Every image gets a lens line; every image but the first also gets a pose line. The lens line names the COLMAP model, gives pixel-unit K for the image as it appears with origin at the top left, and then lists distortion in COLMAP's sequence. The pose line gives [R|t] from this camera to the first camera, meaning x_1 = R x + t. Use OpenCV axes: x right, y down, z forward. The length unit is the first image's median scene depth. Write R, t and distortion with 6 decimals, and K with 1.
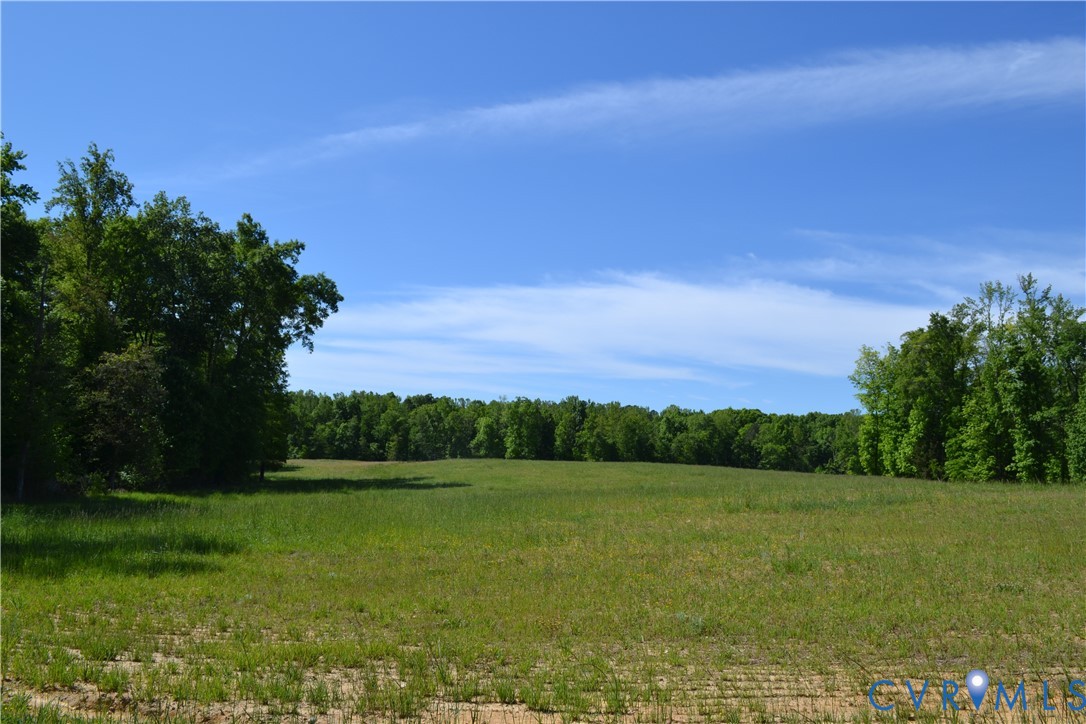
lens RADIAL K [[870.4, 0, 542.1], [0, 870.4, 368.9], [0, 0, 1]] dist [-0.085625, 0.018365]
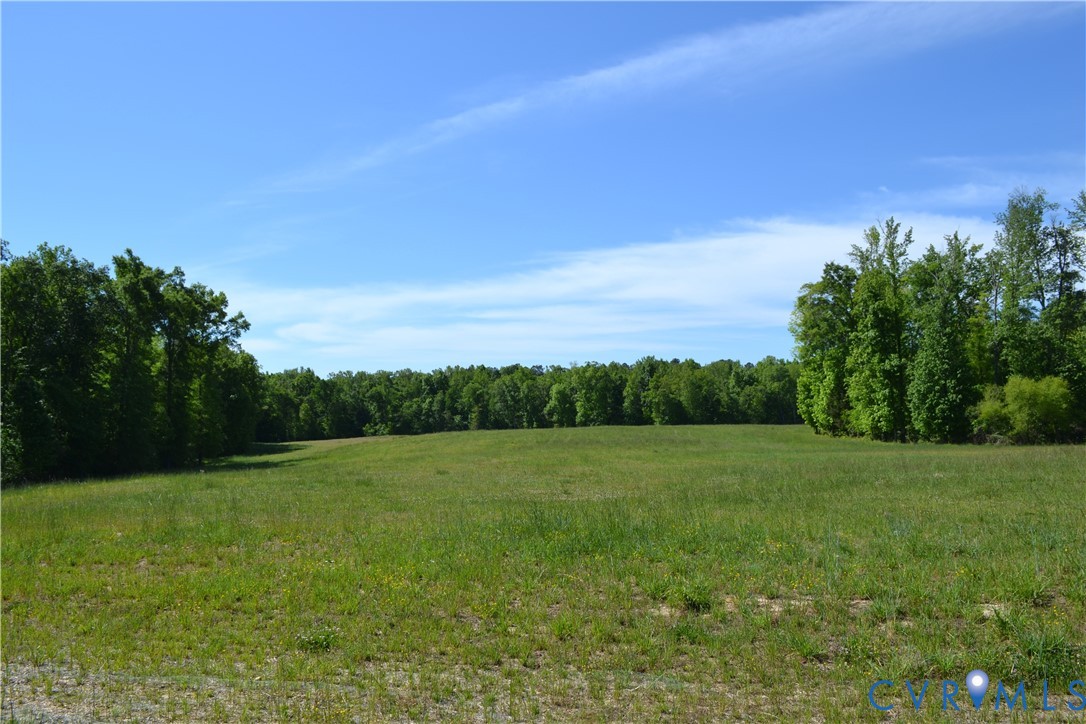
lens RADIAL K [[870.4, 0, 536.2], [0, 870.4, 327.3], [0, 0, 1]] dist [-0.085625, 0.018365]
pose [[0.978216, -0.081609, -0.190874, 0.108230], [0.081273, 0.996646, -0.009602, -0.003204], [0.191017, -0.006120, 0.981568, -0.016932]]
